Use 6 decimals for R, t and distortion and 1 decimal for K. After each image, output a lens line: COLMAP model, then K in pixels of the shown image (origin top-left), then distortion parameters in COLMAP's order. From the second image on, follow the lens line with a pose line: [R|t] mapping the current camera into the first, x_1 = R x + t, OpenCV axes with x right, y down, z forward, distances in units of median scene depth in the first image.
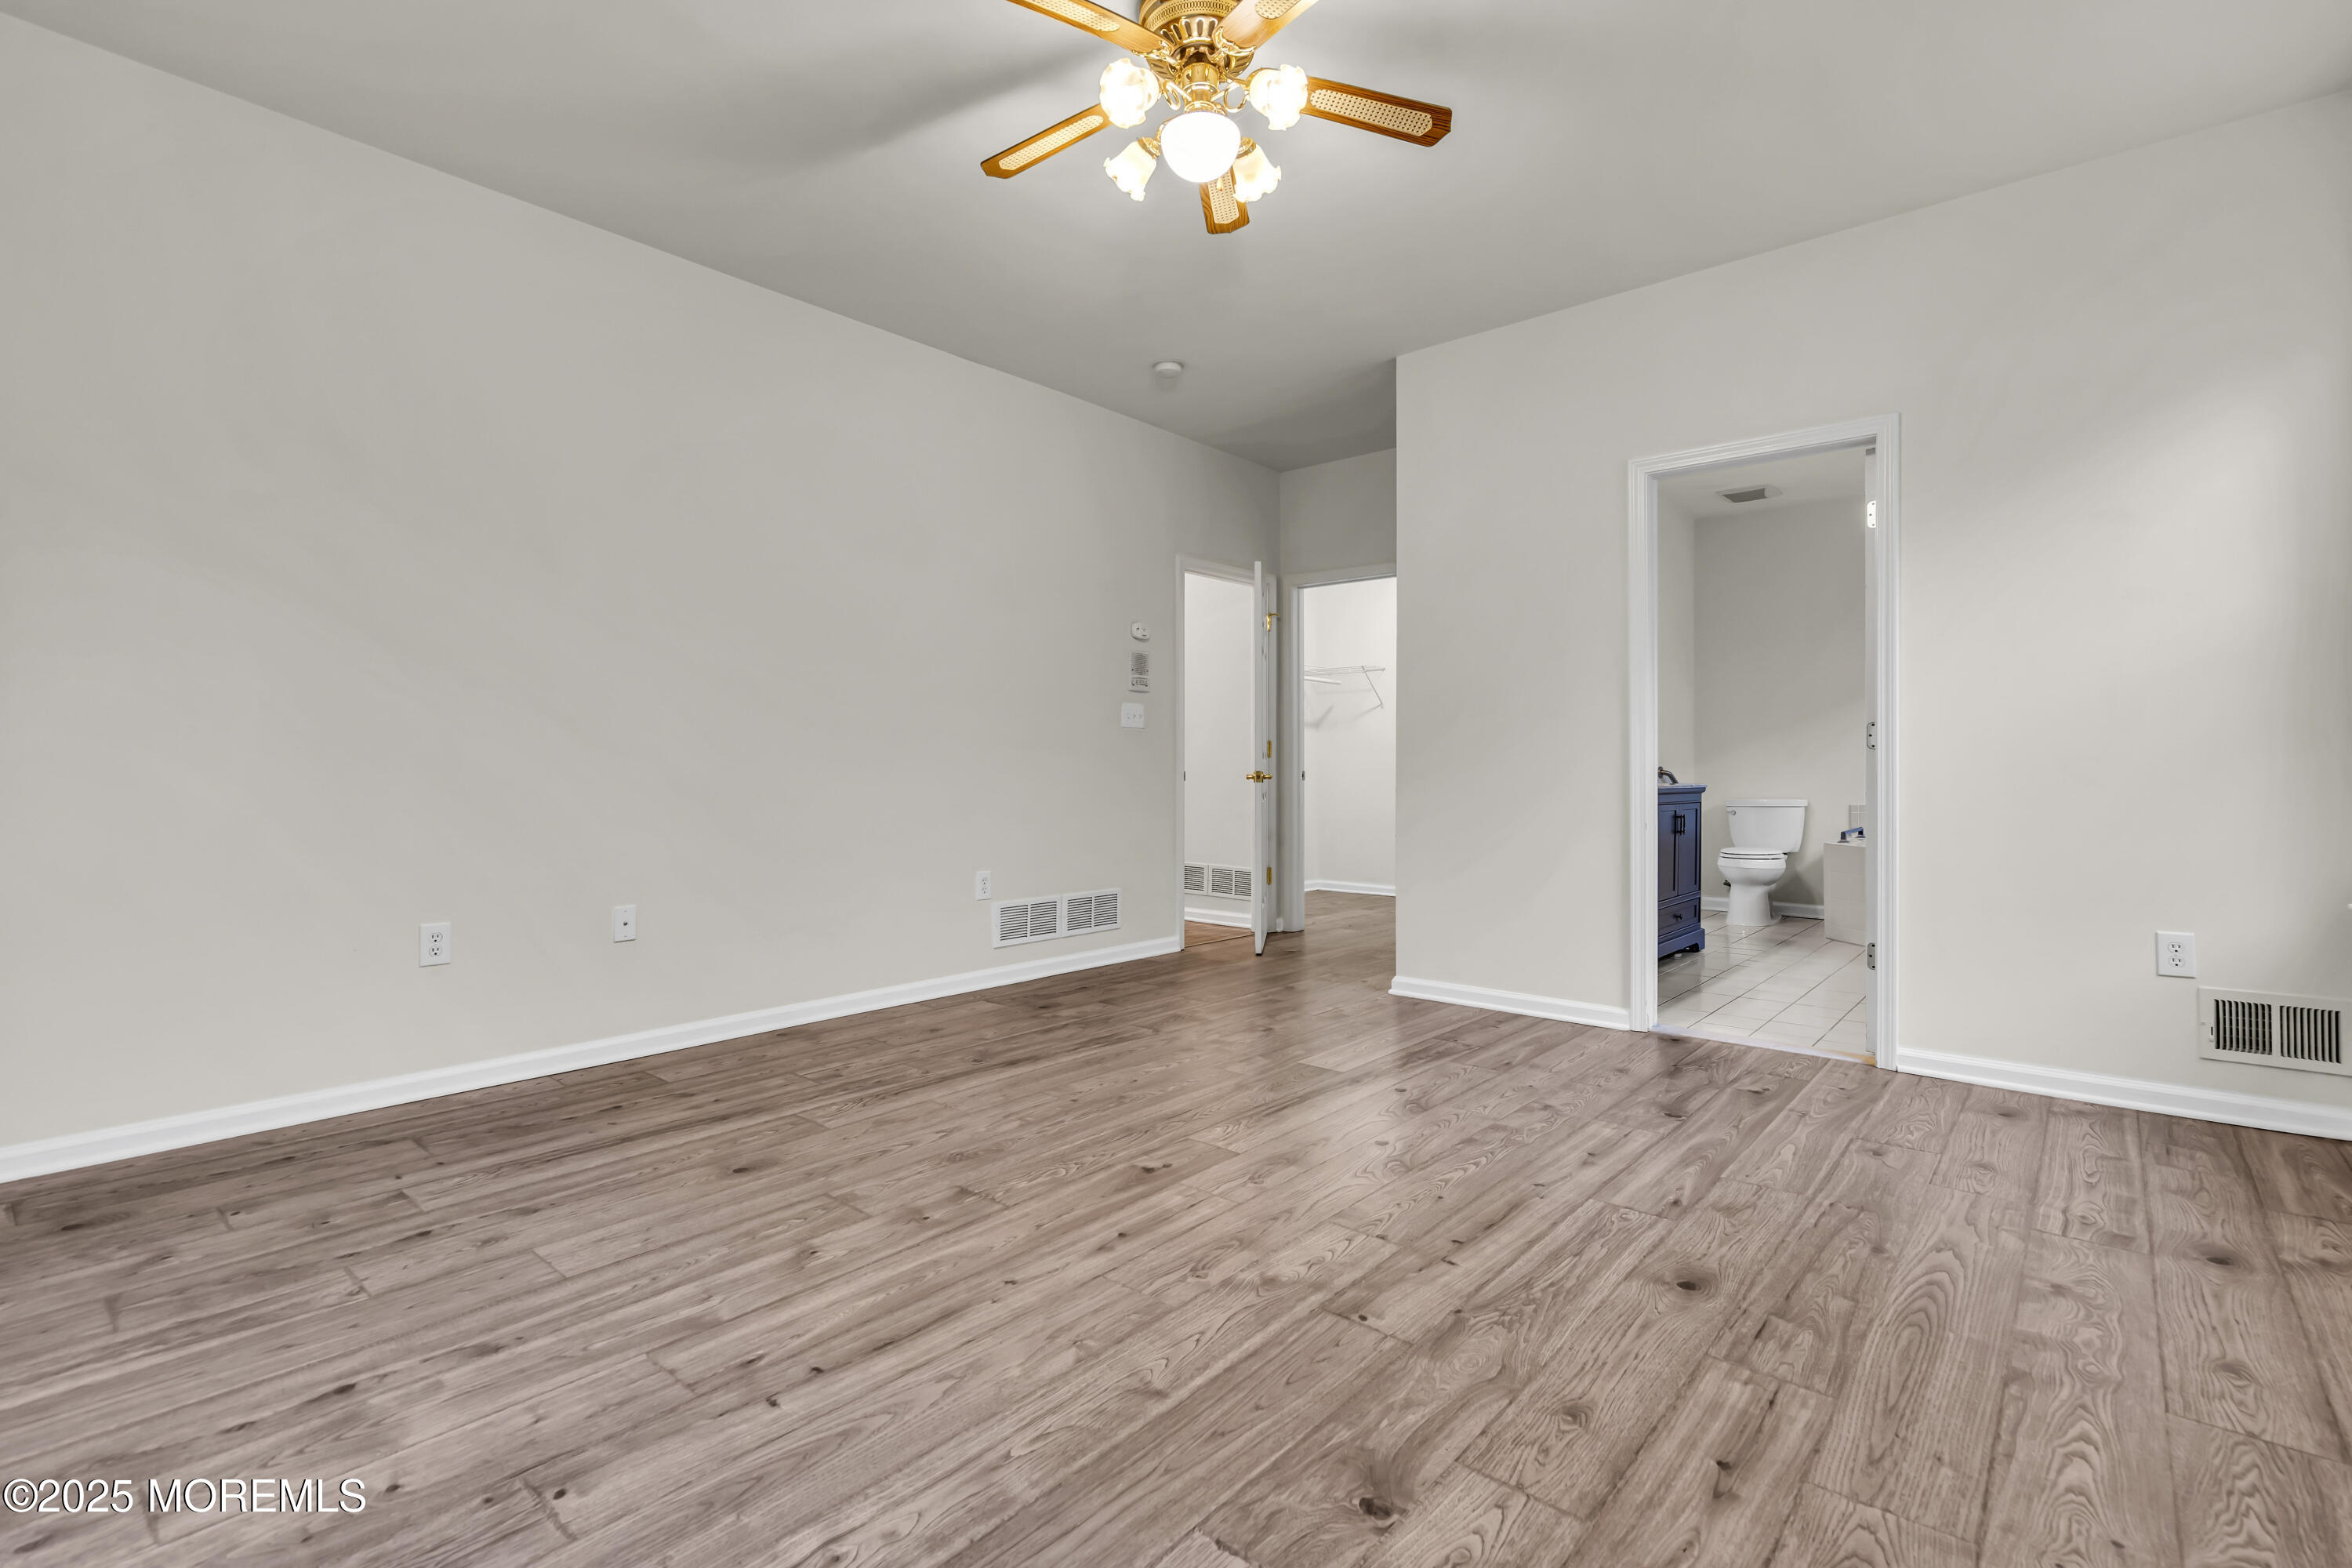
lens RADIAL K [[1068.1, 0, 1173.7], [0, 1068.1, 787.6], [0, 0, 1]] dist [-0.000689, 0.001312]
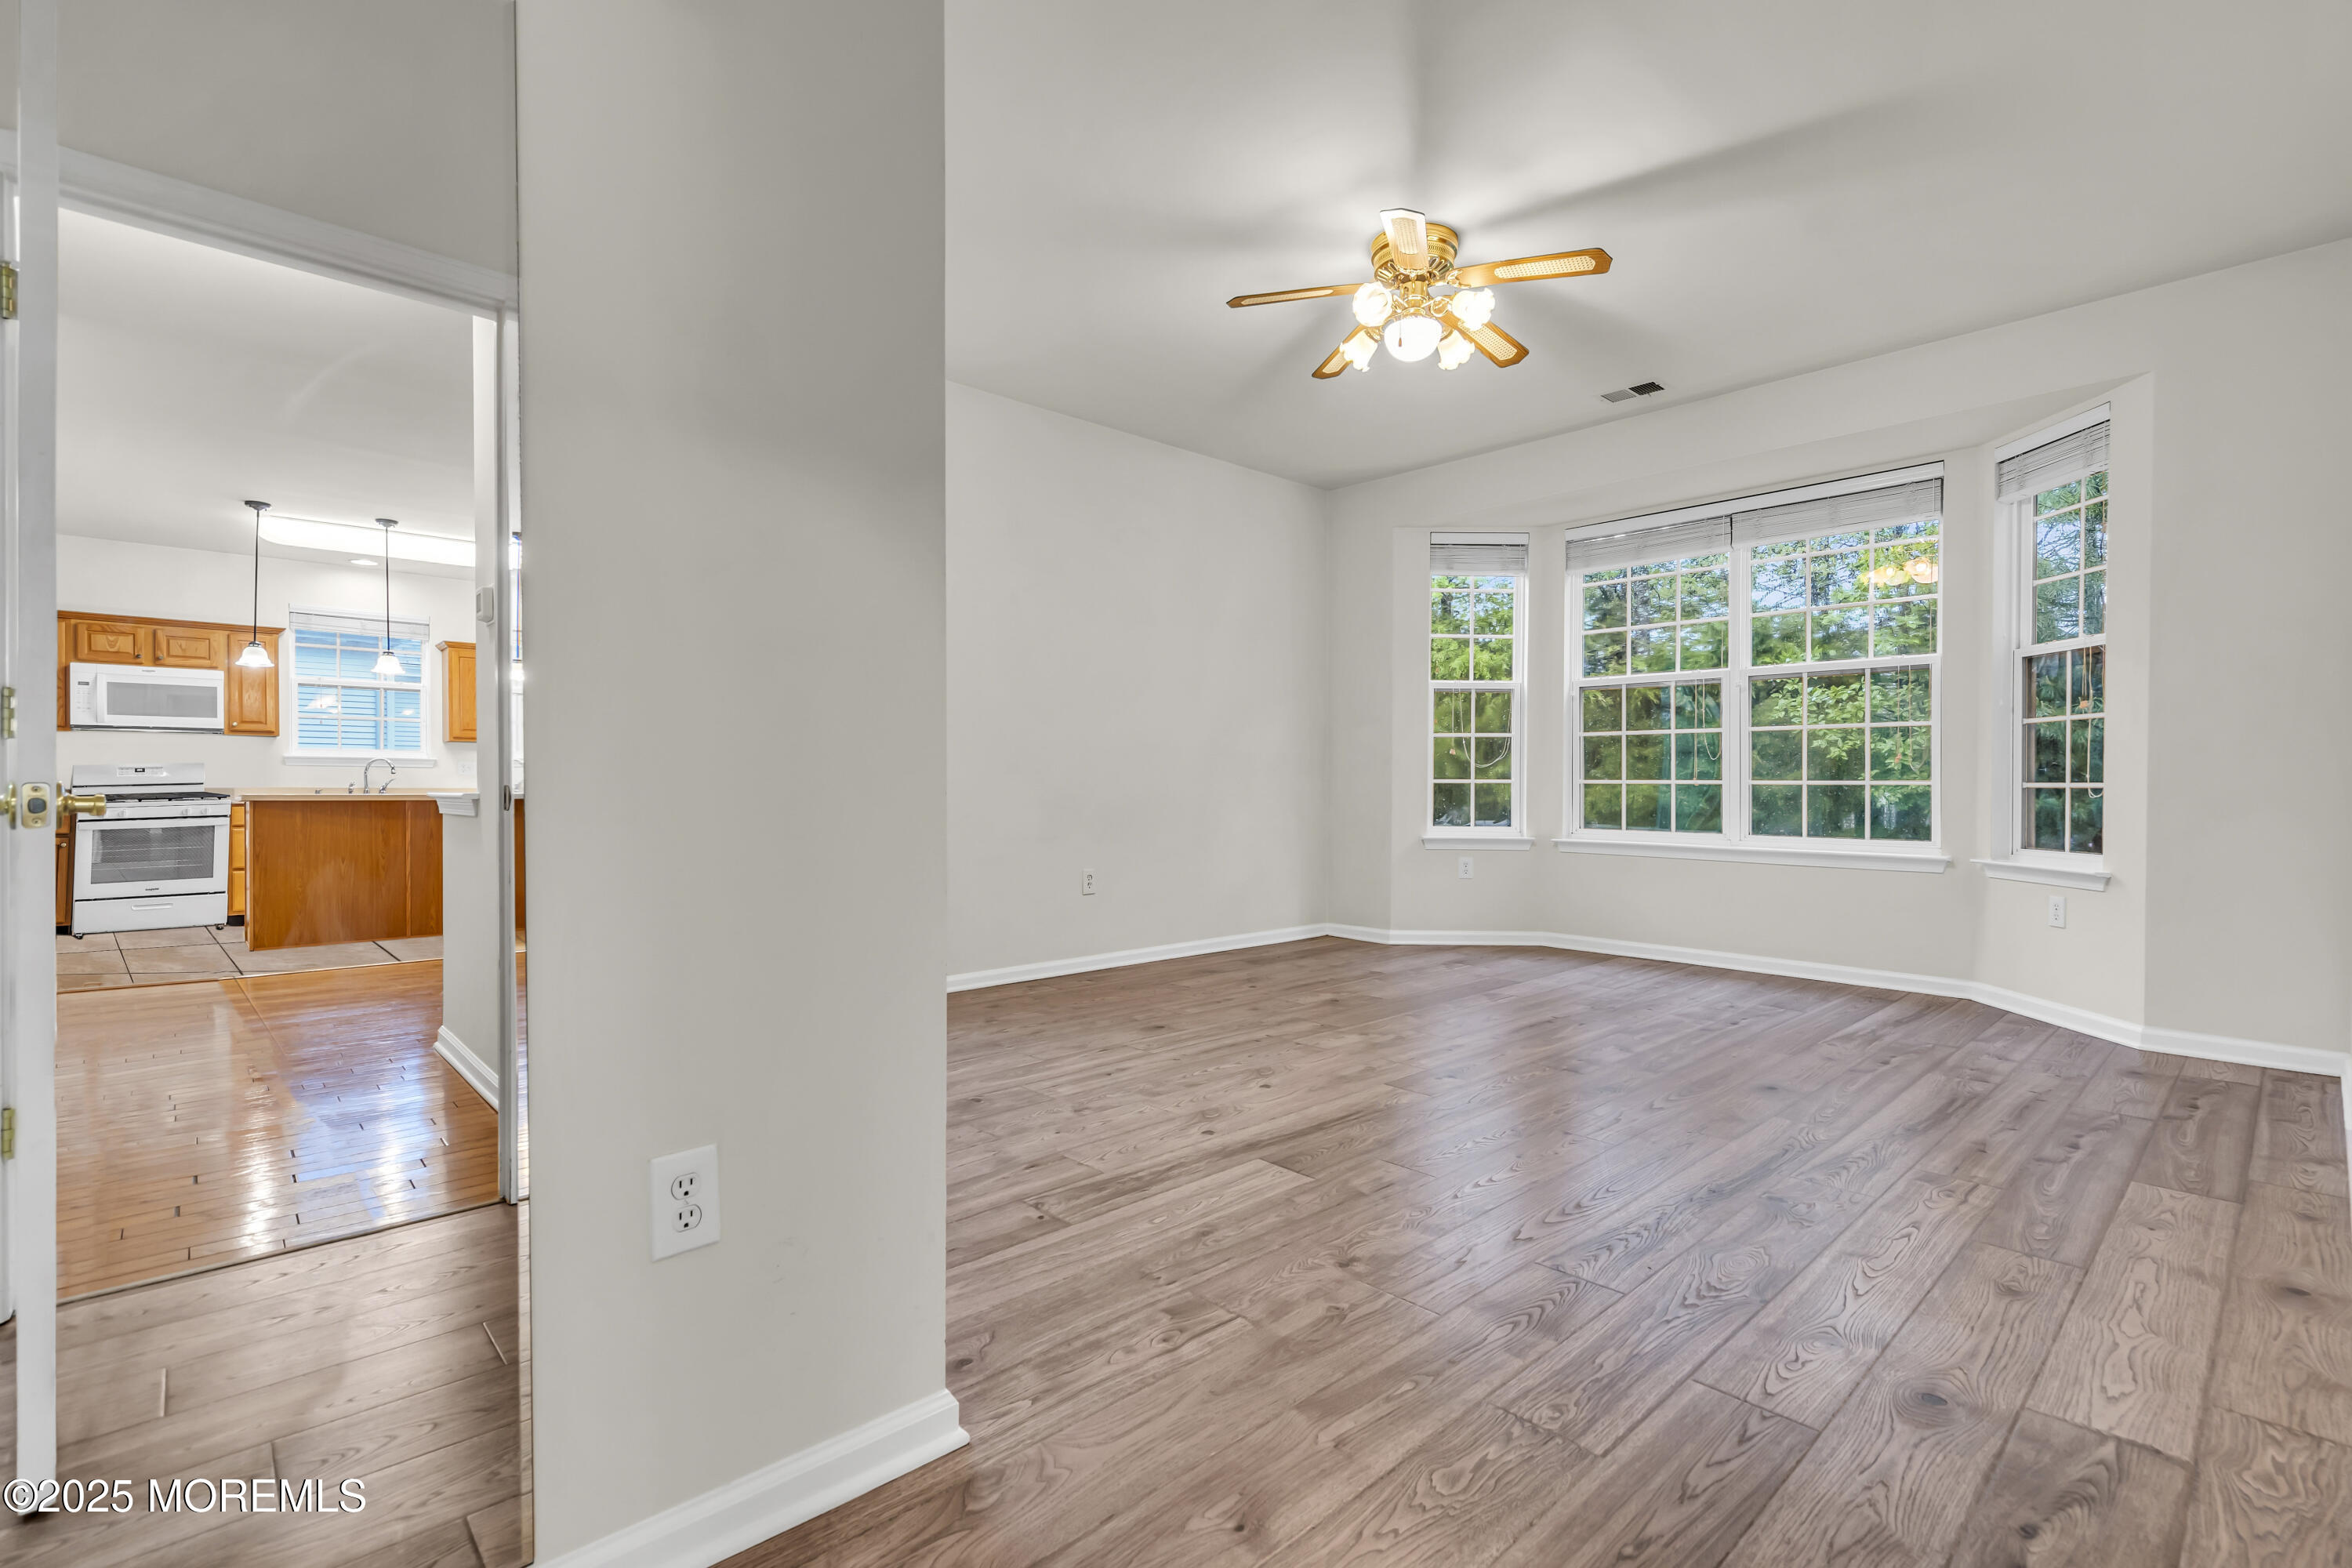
lens RADIAL K [[1068.2, 0, 1176.0], [0, 1068.2, 784.0], [0, 0, 1]] dist [0.000731, 0.000474]
pose [[-0.994414, -0.002956, 0.105511, 0.203612], [-0.000775, 0.999785, 0.020712, -0.043212], [-0.105549, 0.020515, -0.994202, 2.669064]]
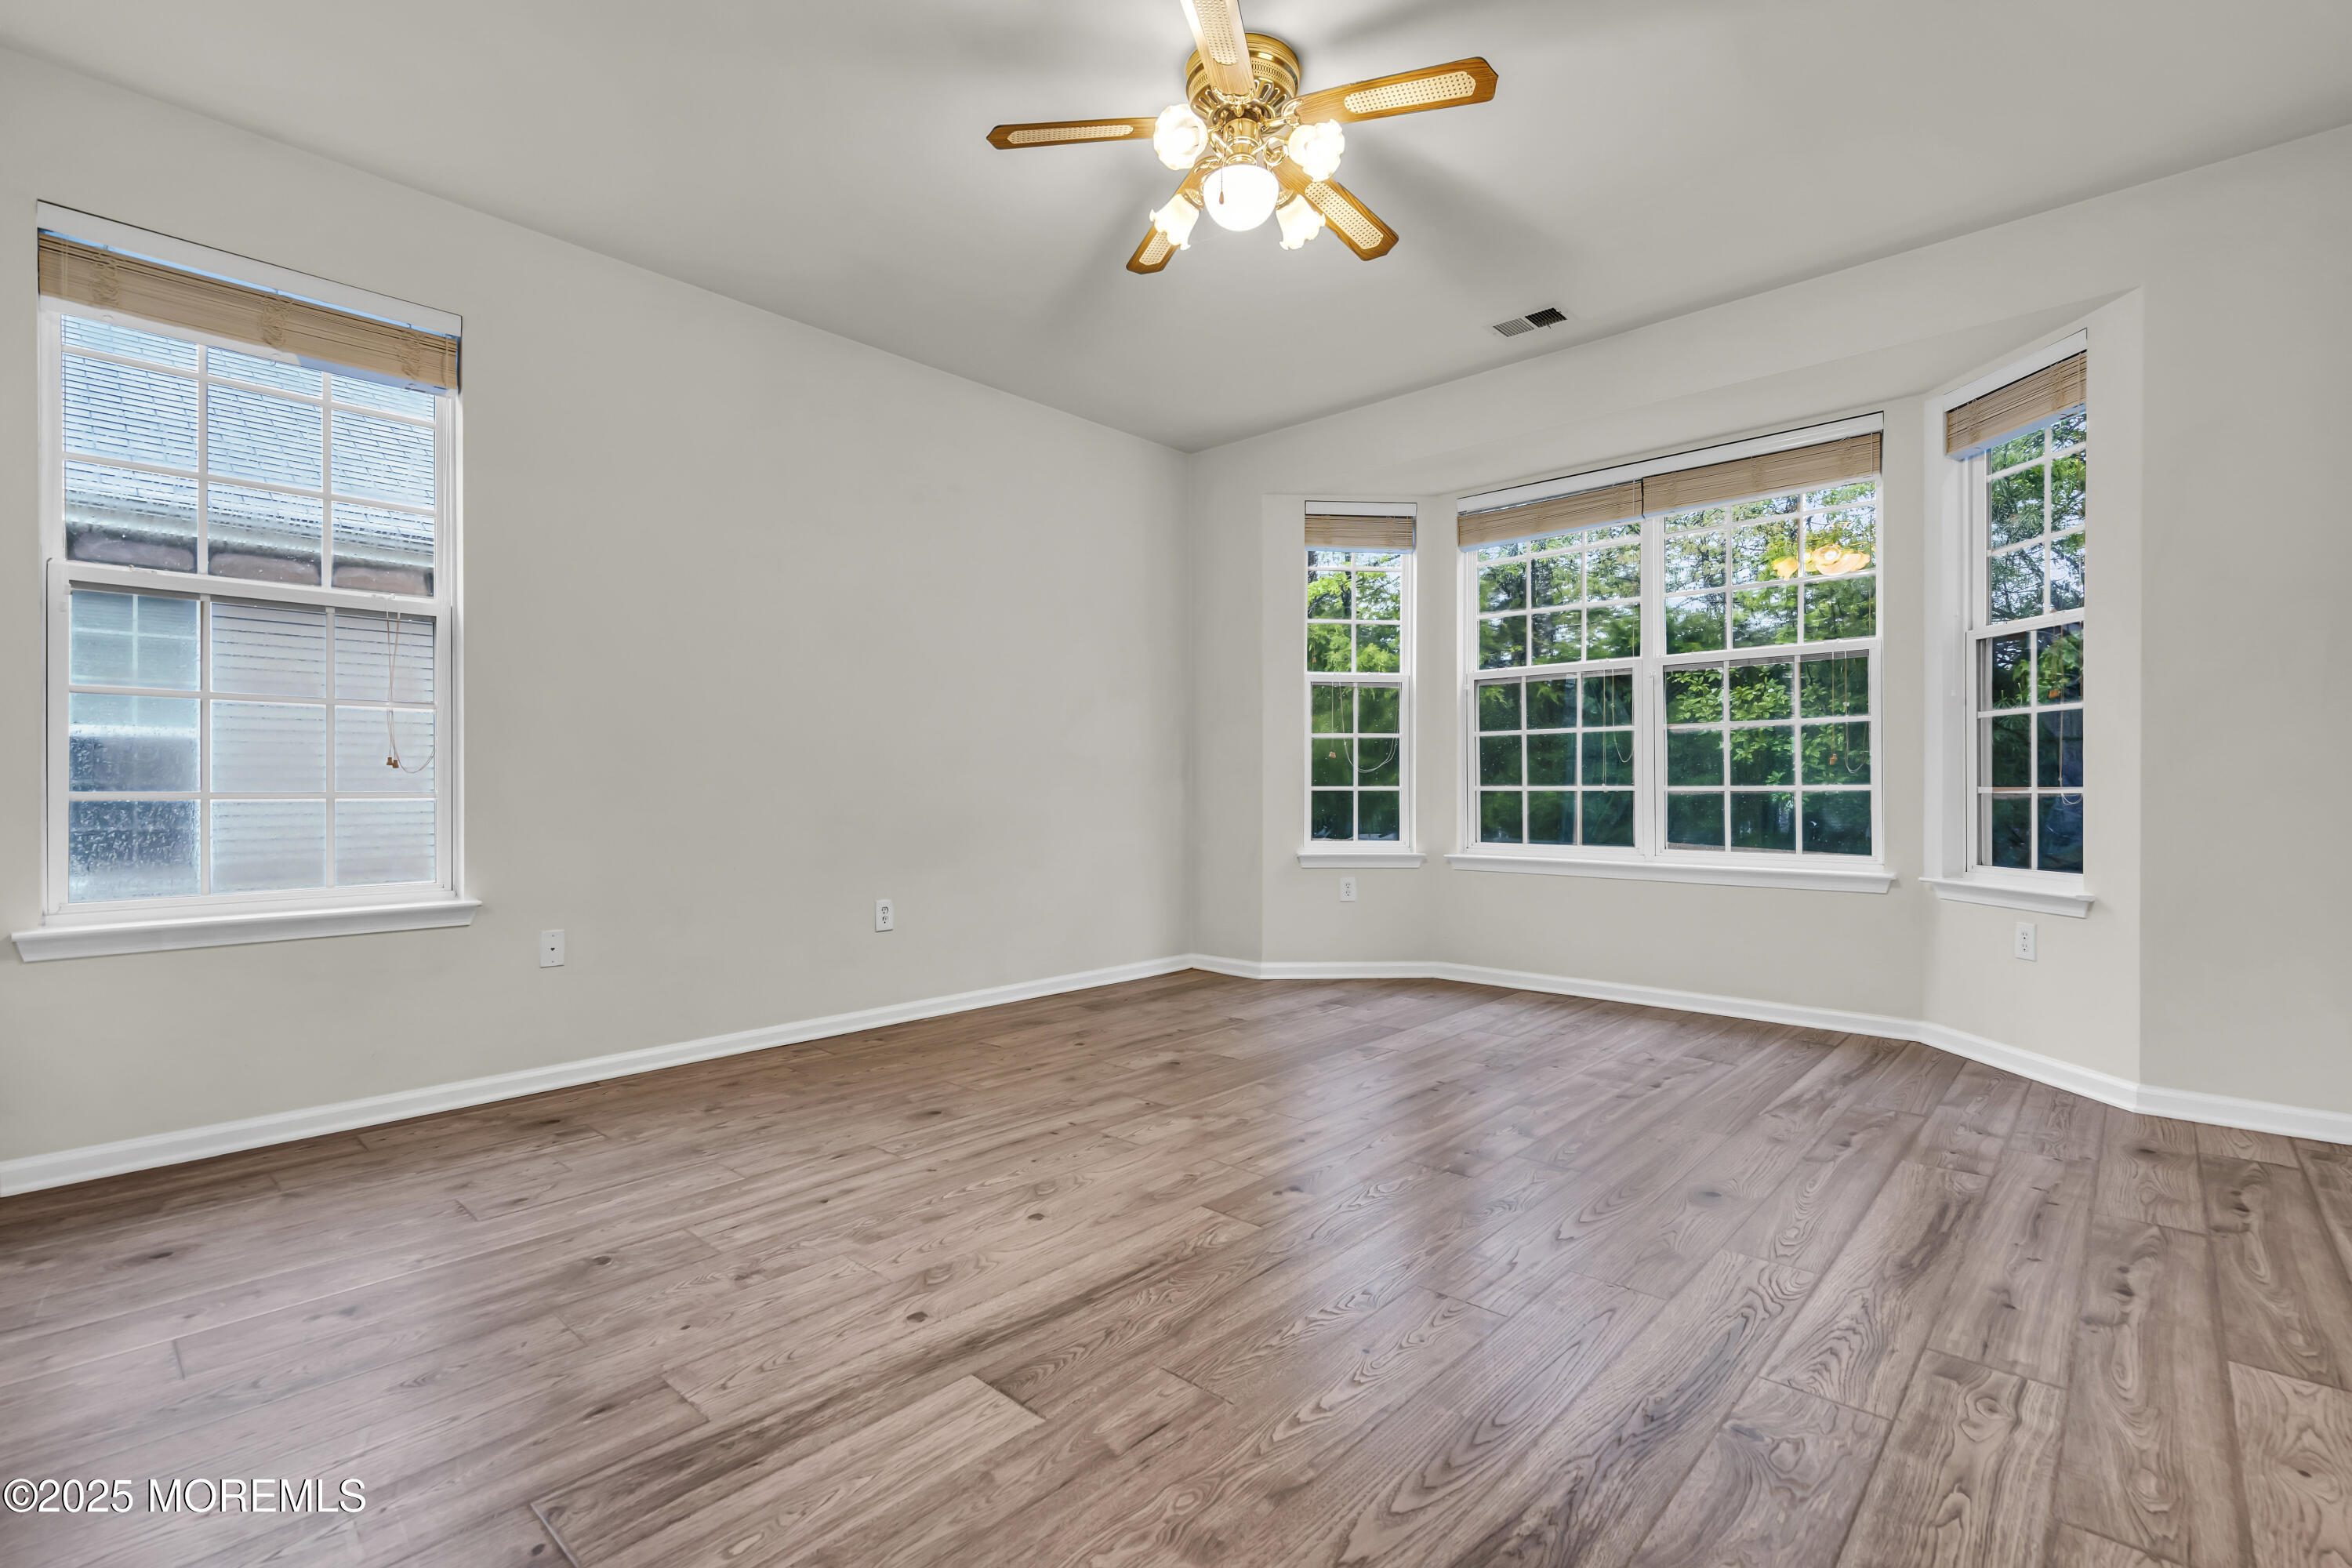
lens RADIAL K [[1068.1, 0, 1173.7], [0, 1068.1, 787.6], [0, 0, 1]] dist [-0.000689, 0.001312]
pose [[-0.999533, 0.002928, 0.030428, 0.066445], [0.003447, 0.999849, 0.017022, -0.038422], [-0.030374, 0.017119, -0.999392, 2.247118]]
